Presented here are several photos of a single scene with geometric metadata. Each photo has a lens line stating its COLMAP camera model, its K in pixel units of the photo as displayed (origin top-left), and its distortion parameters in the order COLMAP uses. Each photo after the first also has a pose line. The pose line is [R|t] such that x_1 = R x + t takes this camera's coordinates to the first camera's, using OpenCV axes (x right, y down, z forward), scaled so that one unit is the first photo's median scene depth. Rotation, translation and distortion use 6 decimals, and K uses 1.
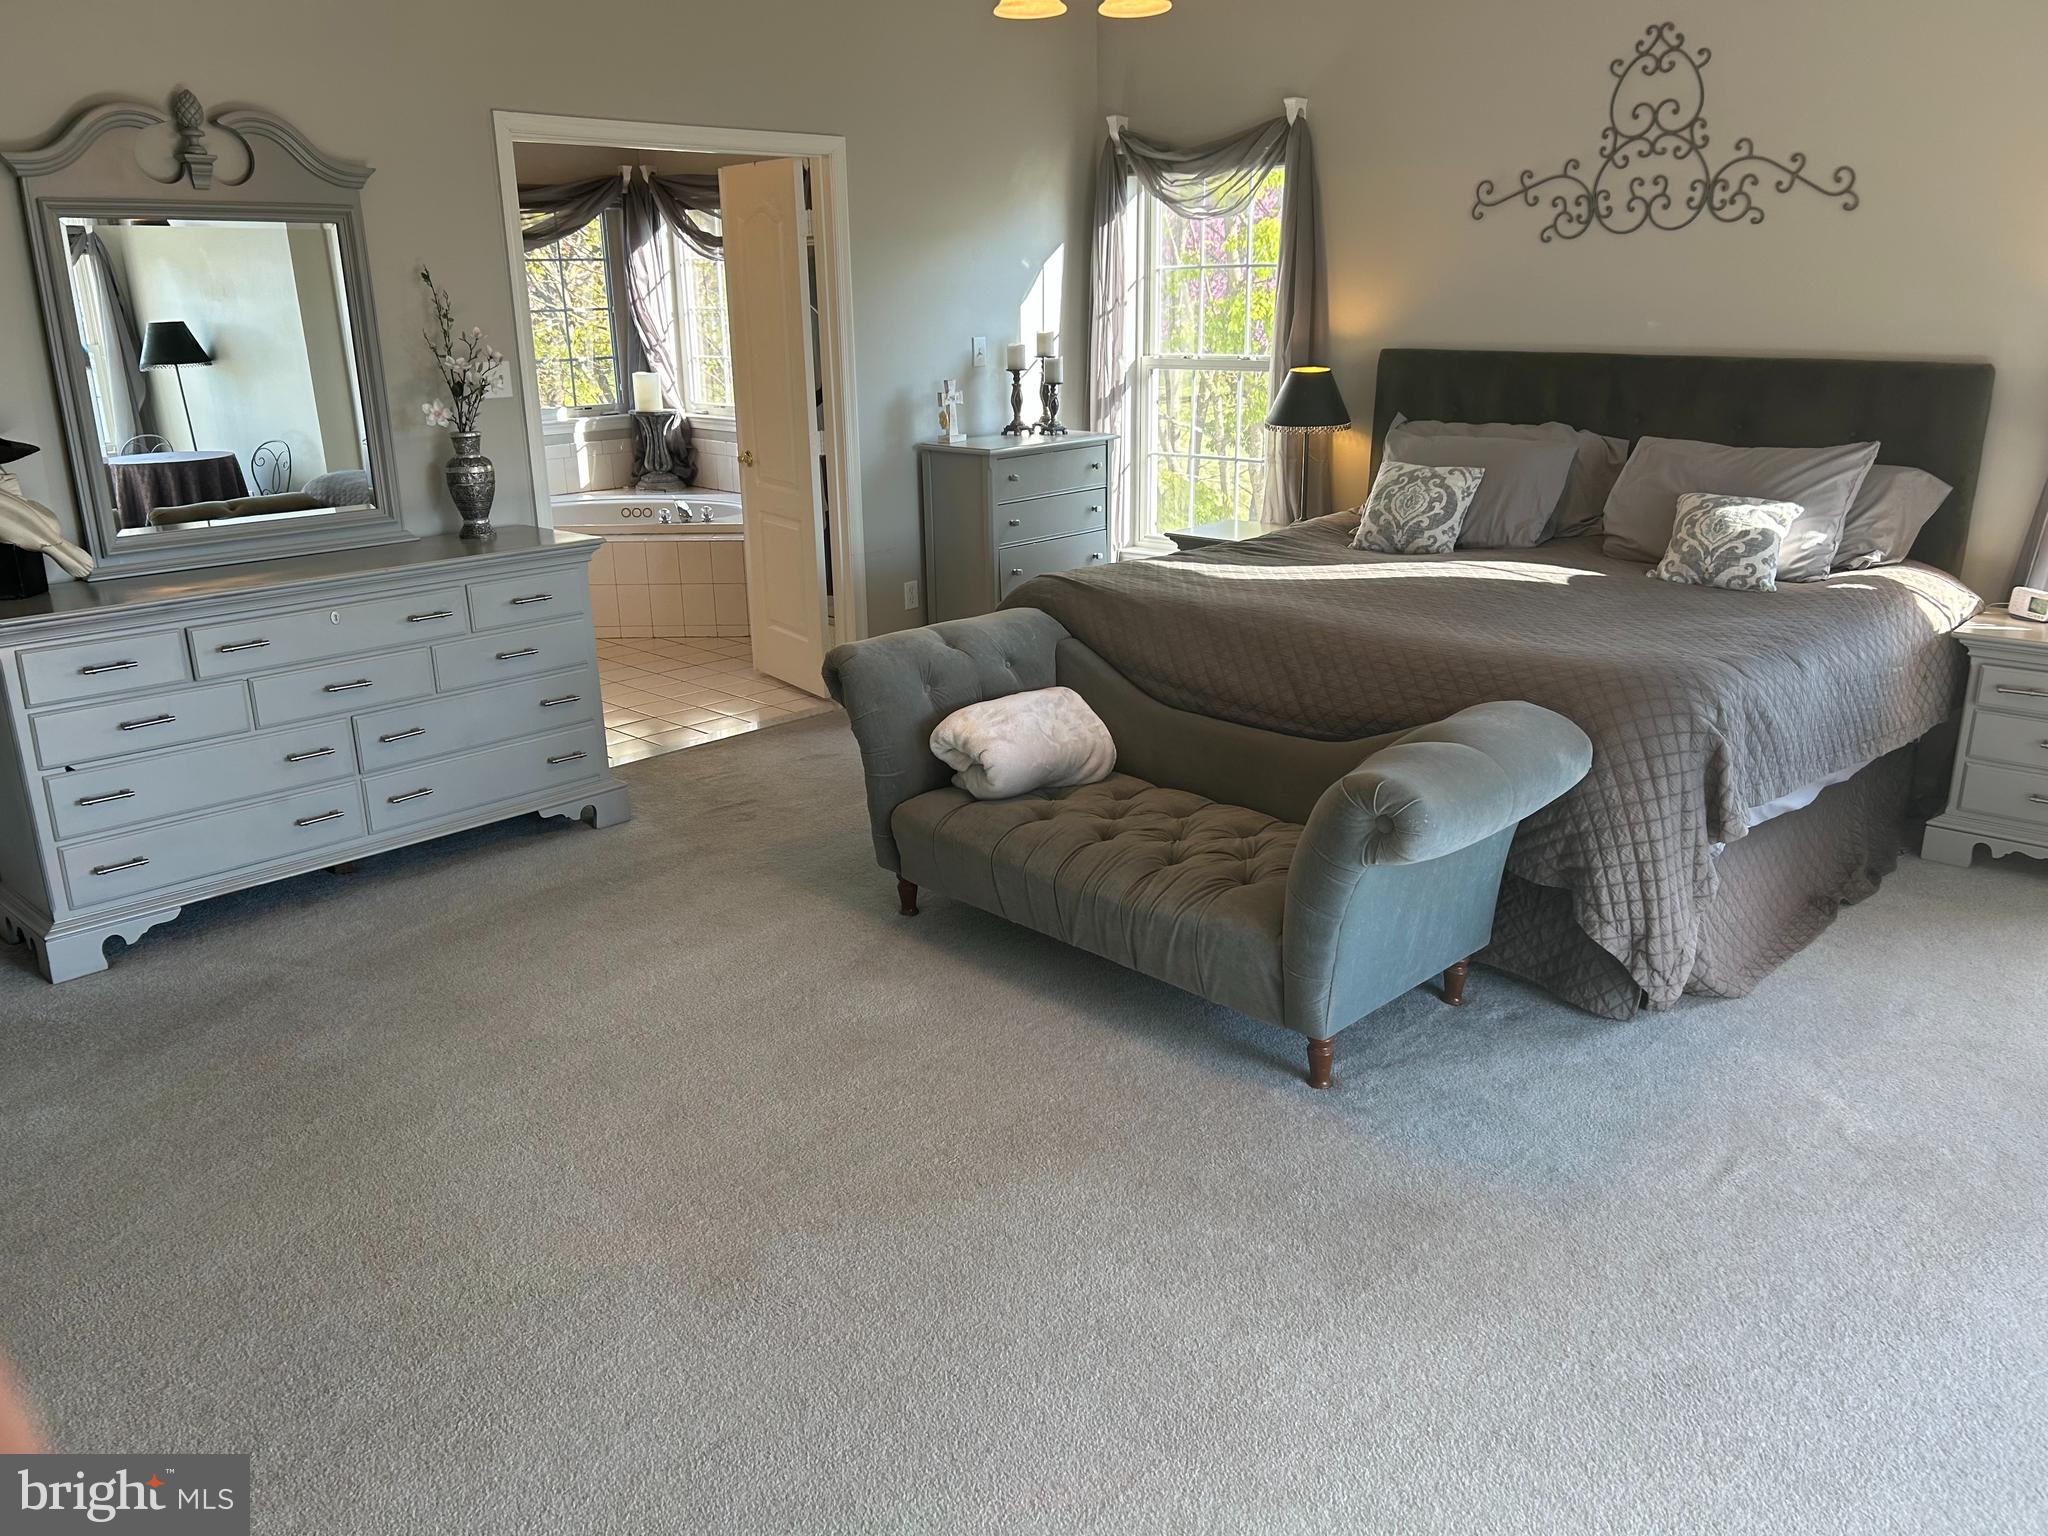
lens RADIAL K [[1538.8, 0, 1043.8], [0, 1538.8, 747.5], [0, 0, 1]] dist [0.051750, -0.058290]
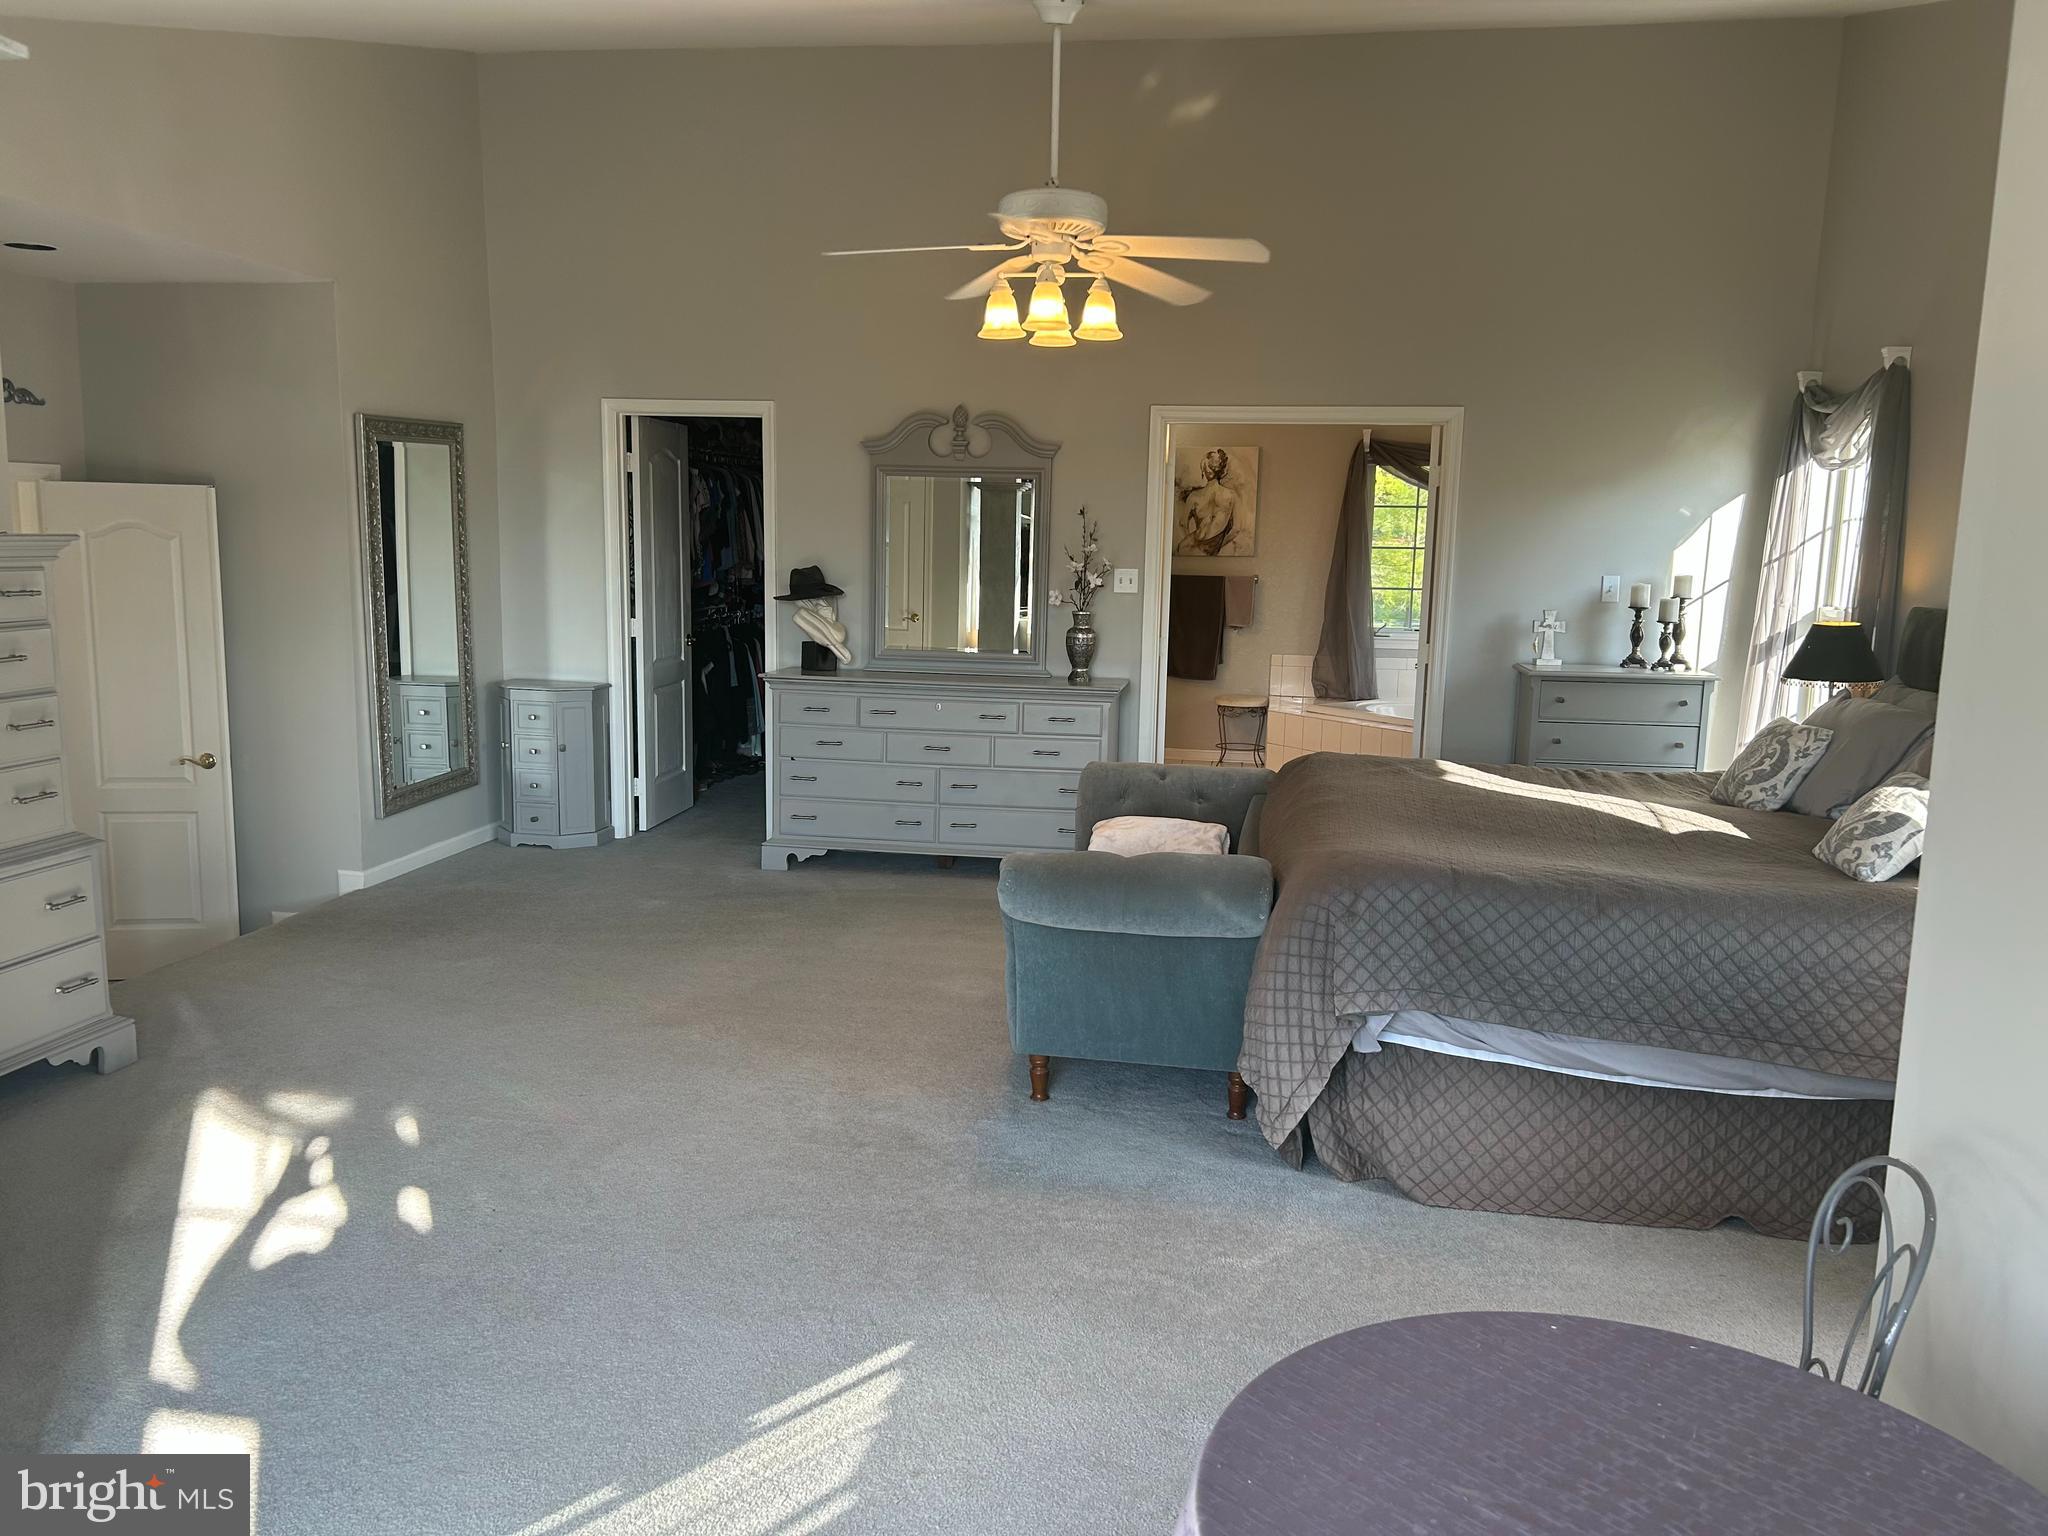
lens RADIAL K [[1538.8, 0, 1017.2], [0, 1538.8, 762.1], [0, 0, 1]] dist [0.051750, -0.058290]
pose [[0.560166, 0.146303, -0.815358, 0.759191], [-0.265348, 0.964108, -0.009305, -0.026775], [0.784732, 0.221566, 0.578882, 0.099017]]
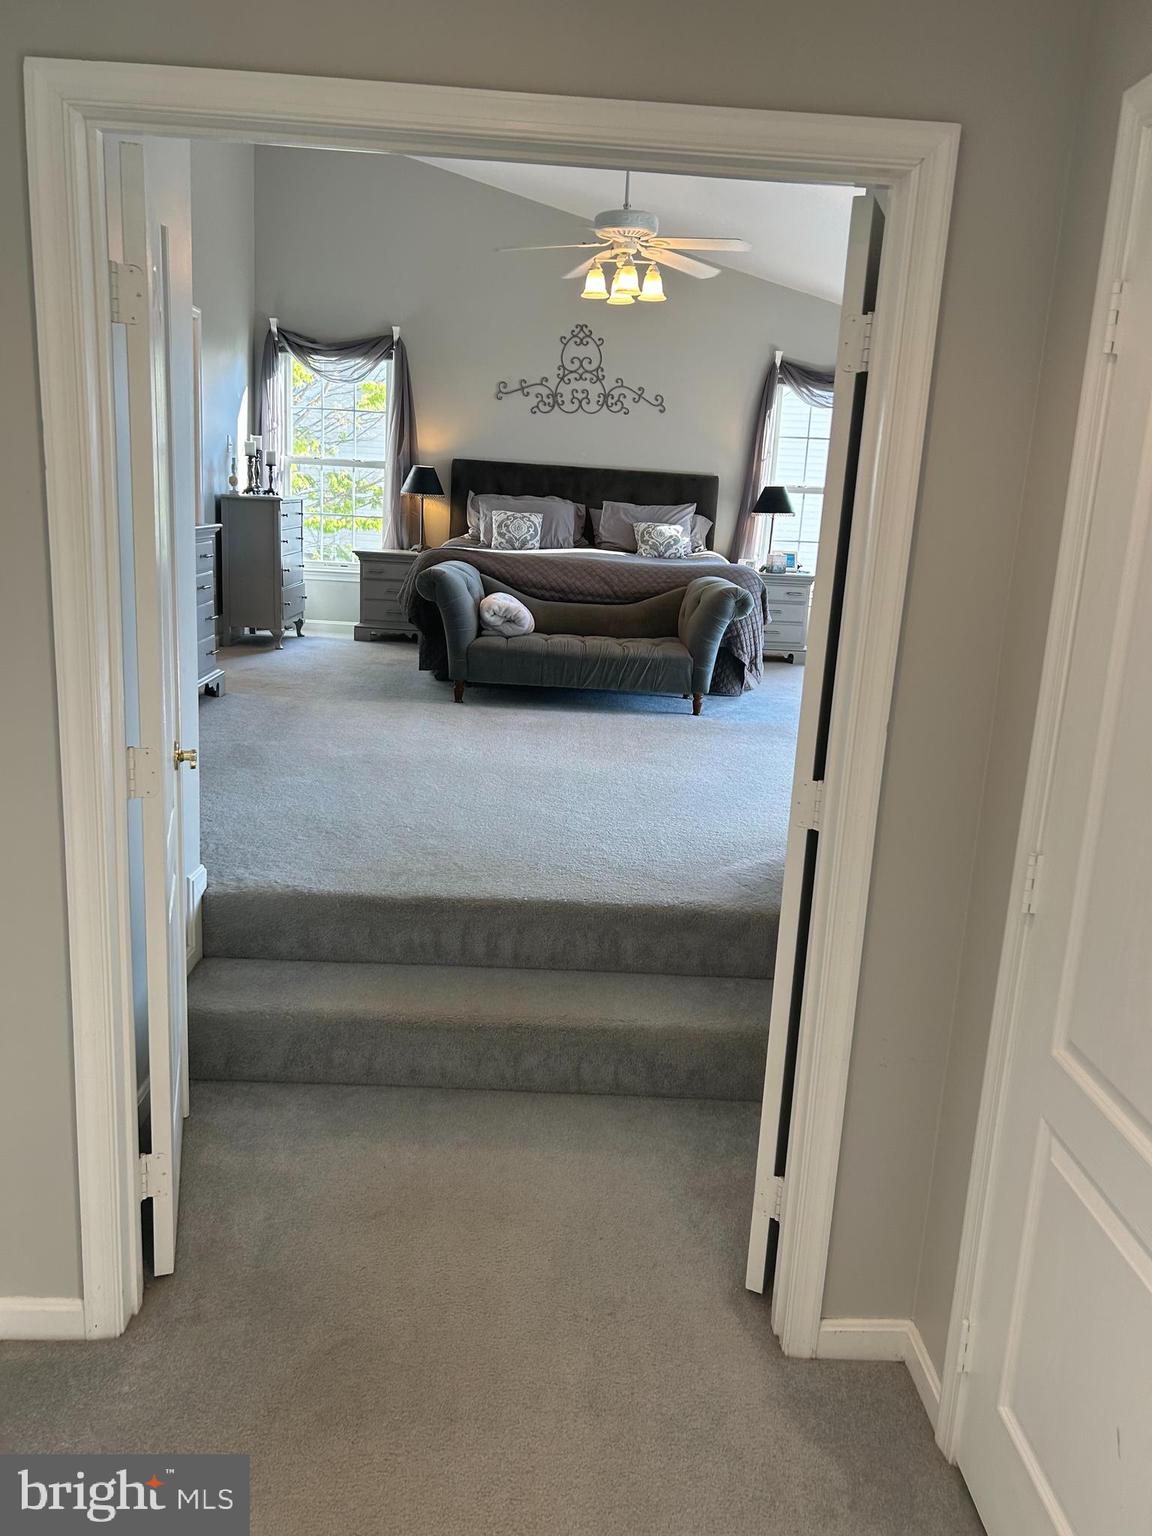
lens RADIAL K [[1154.1, 0, 587.2], [0, 1154.1, 759.0], [0, 0, 1]] dist [0.051750, -0.058290]
pose [[0.717530, -0.109956, 0.687793, -0.830539], [0.136791, 0.990476, 0.015640, 0.146006], [-0.682963, 0.082861, 0.725738, -0.201401]]
